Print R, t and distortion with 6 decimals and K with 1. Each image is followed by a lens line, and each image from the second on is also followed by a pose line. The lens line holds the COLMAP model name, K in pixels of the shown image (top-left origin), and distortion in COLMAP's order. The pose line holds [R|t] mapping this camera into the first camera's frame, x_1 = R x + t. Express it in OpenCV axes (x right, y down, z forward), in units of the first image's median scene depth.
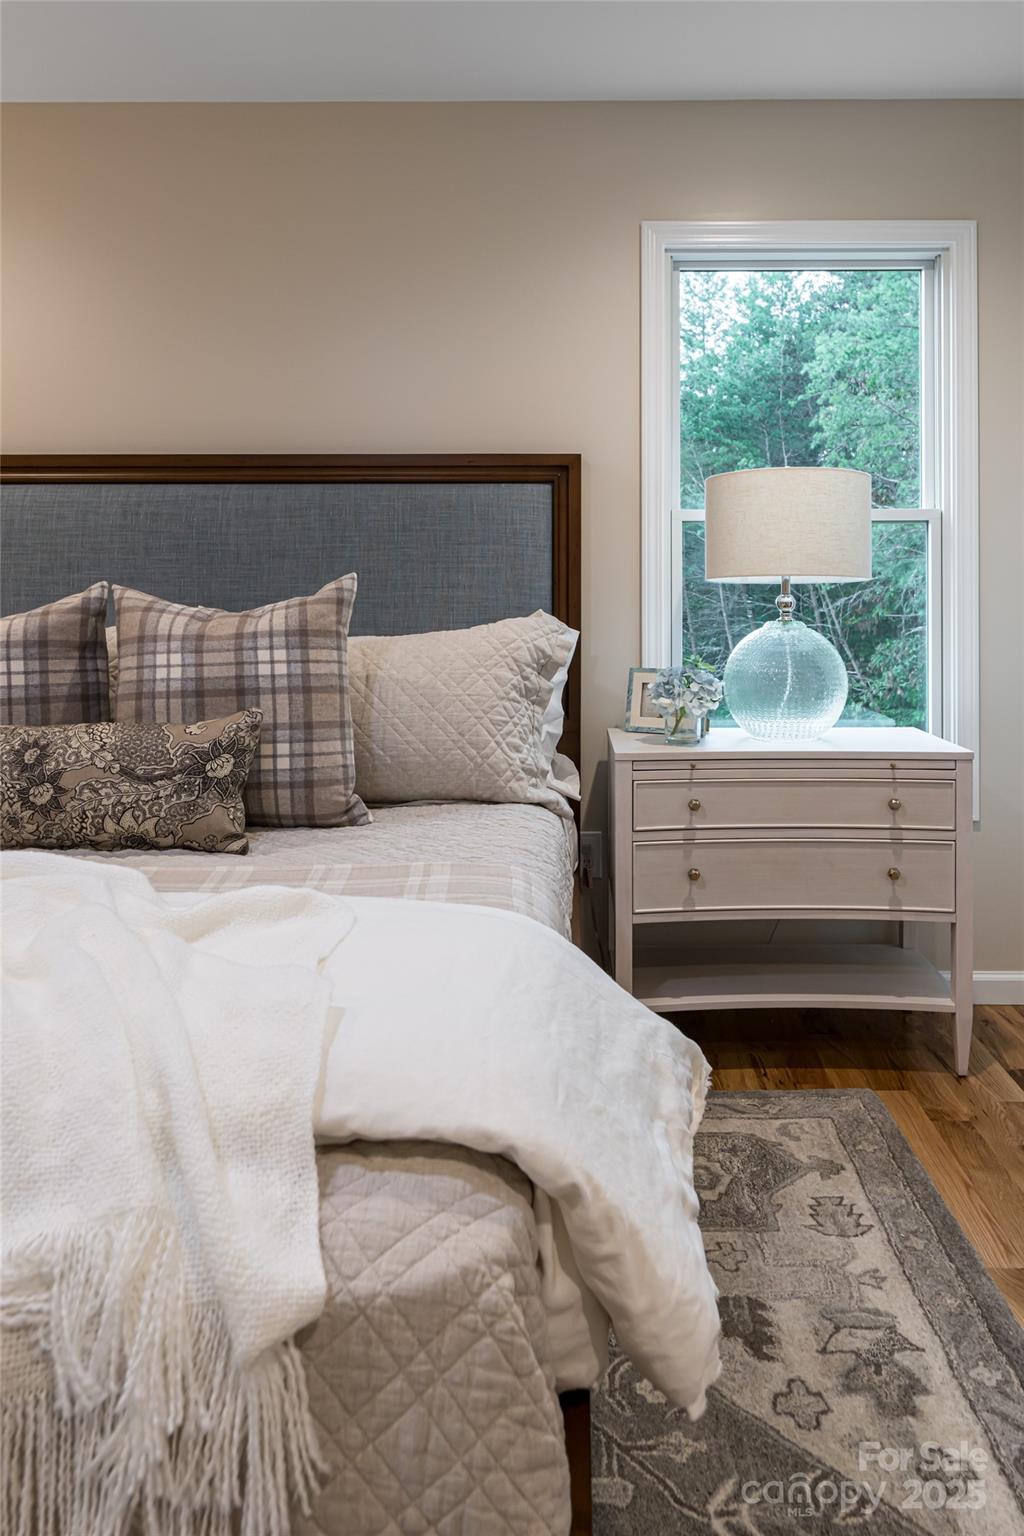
lens RADIAL K [[1078.3, 0, 511.9], [0, 1078.3, 588.4], [0, 0, 1]] dist [0.002224, 0.000720]
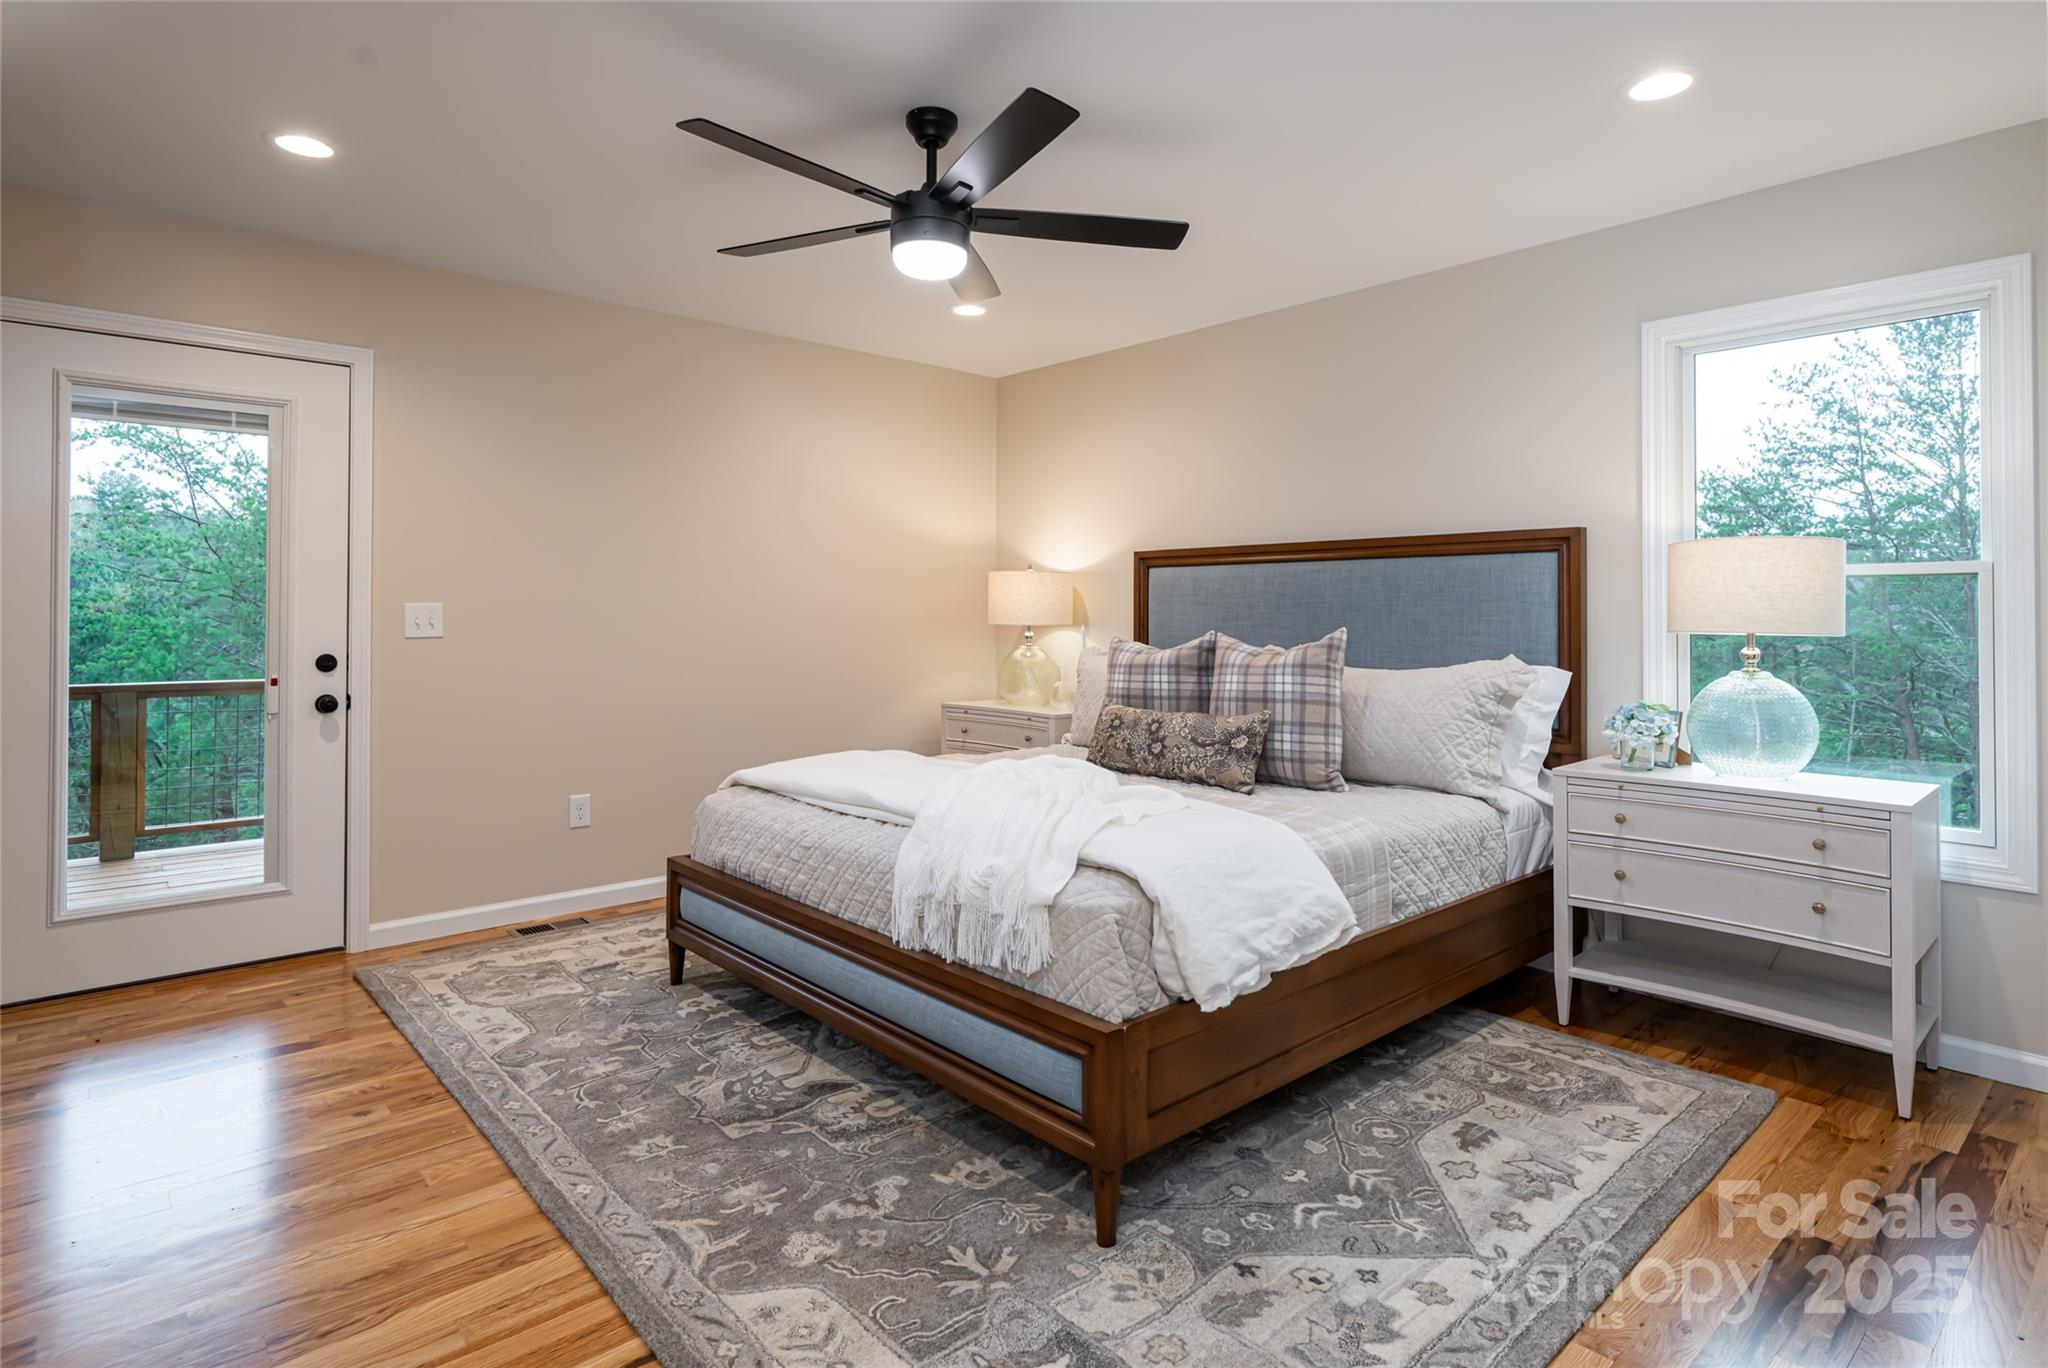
lens RADIAL K [[1072.2, 0, 1022.0], [0, 1072.2, 599.3], [0, 0, 1]] dist [0.001594, 0.000228]
pose [[0.668676, -0.007293, -0.743518, 0.707155], [0.002091, 0.999966, -0.007928, -0.045345], [0.743551, 0.003746, 0.668669, -0.366002]]
